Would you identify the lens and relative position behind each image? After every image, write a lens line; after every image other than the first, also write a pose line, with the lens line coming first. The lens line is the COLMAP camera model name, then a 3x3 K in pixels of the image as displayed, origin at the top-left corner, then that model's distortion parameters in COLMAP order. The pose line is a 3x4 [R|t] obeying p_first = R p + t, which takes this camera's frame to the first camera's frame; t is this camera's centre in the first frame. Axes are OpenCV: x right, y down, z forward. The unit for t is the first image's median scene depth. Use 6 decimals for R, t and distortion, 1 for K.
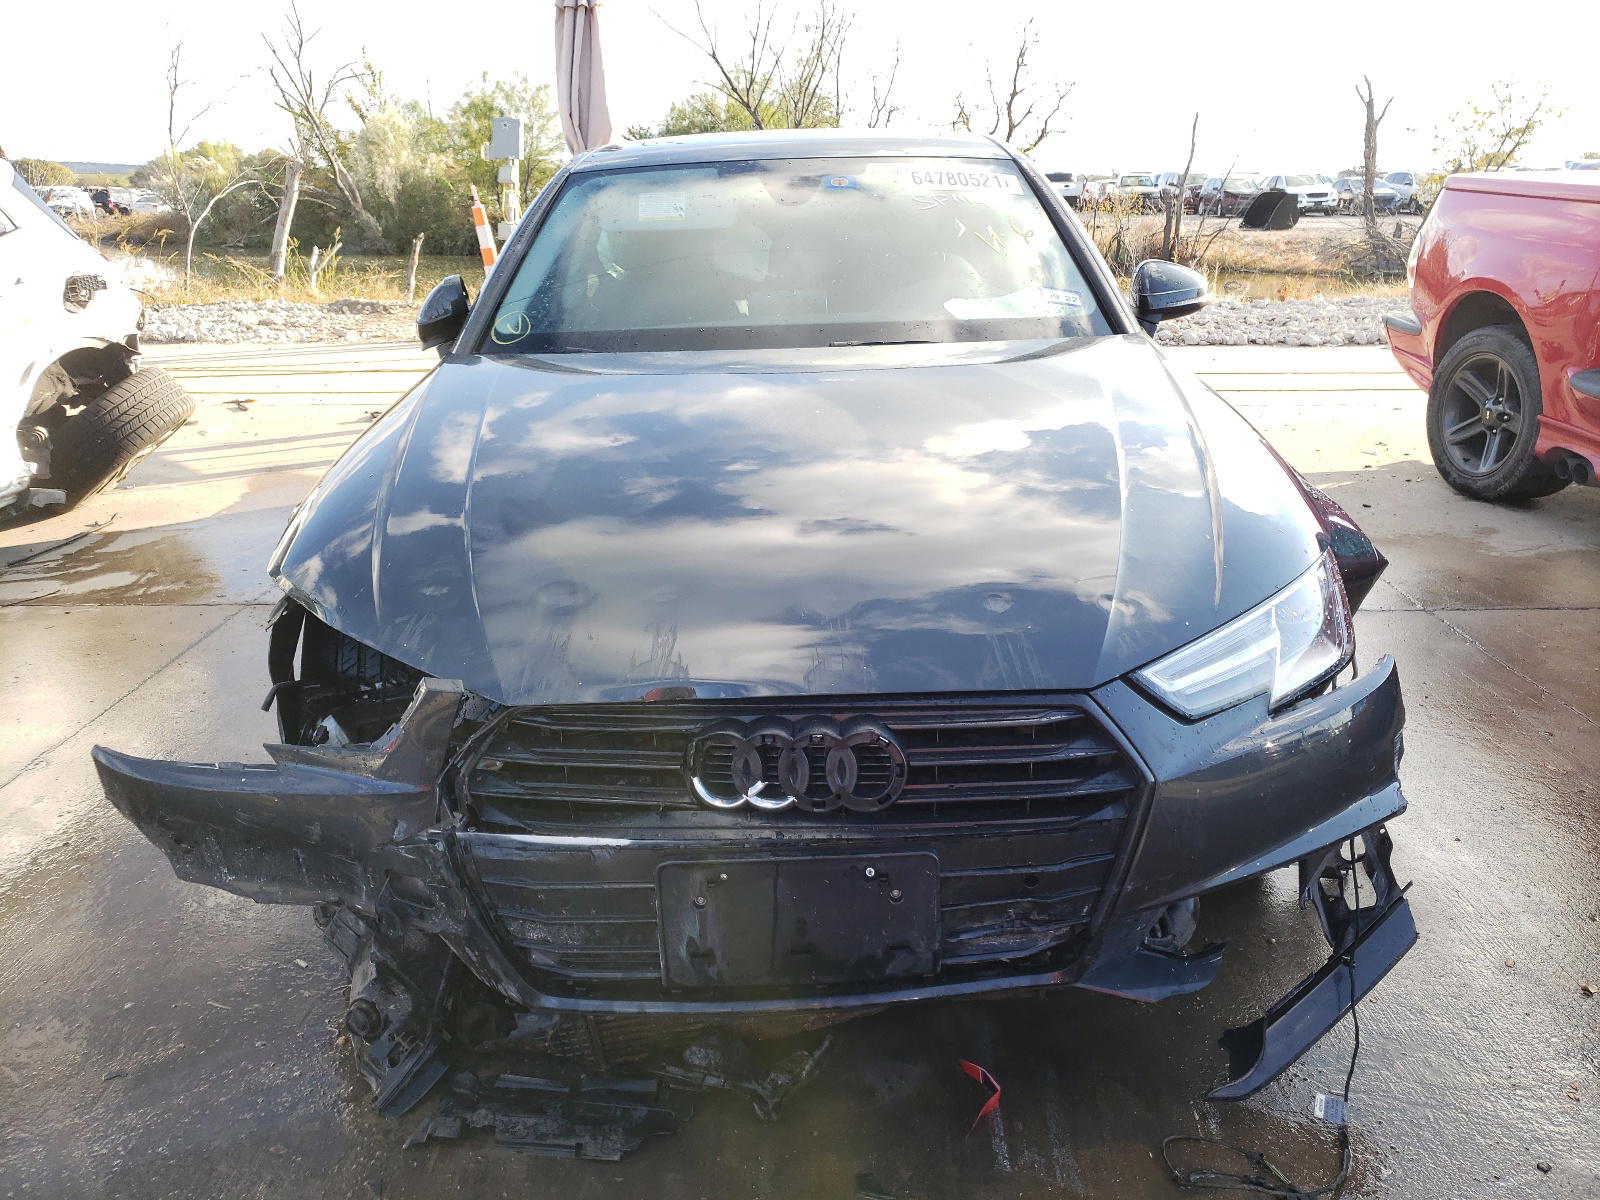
lens RADIAL K [[1264.6, 0, 800.0], [0, 1264.6, 600.0], [0, 0, 1]] dist [0.010763, 0.004833]
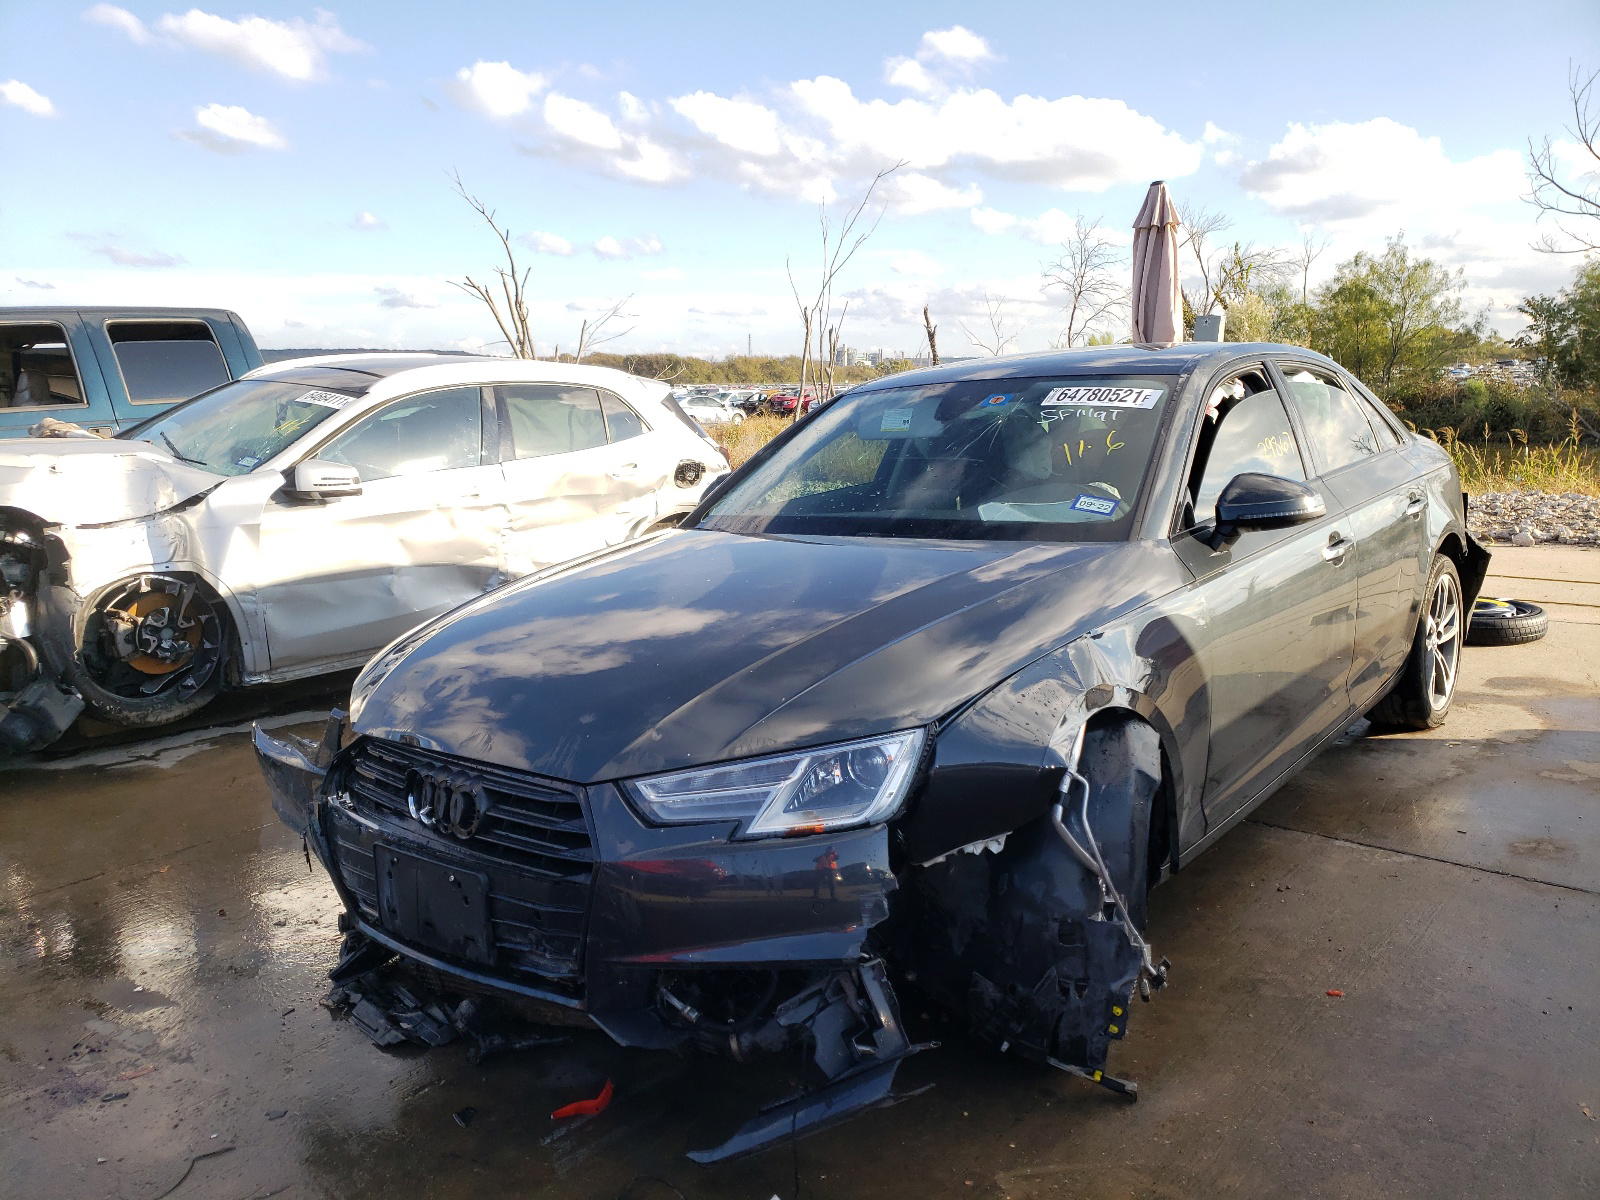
lens RADIAL K [[1264.6, 0, 800.0], [0, 1264.6, 600.0], [0, 0, 1]] dist [0.010763, 0.004833]
pose [[0.767005, 0.082910, -0.636261, 1.229472], [-0.166887, 0.983266, -0.073053, -0.062627], [0.619557, 0.162216, 0.768007, 0.057280]]
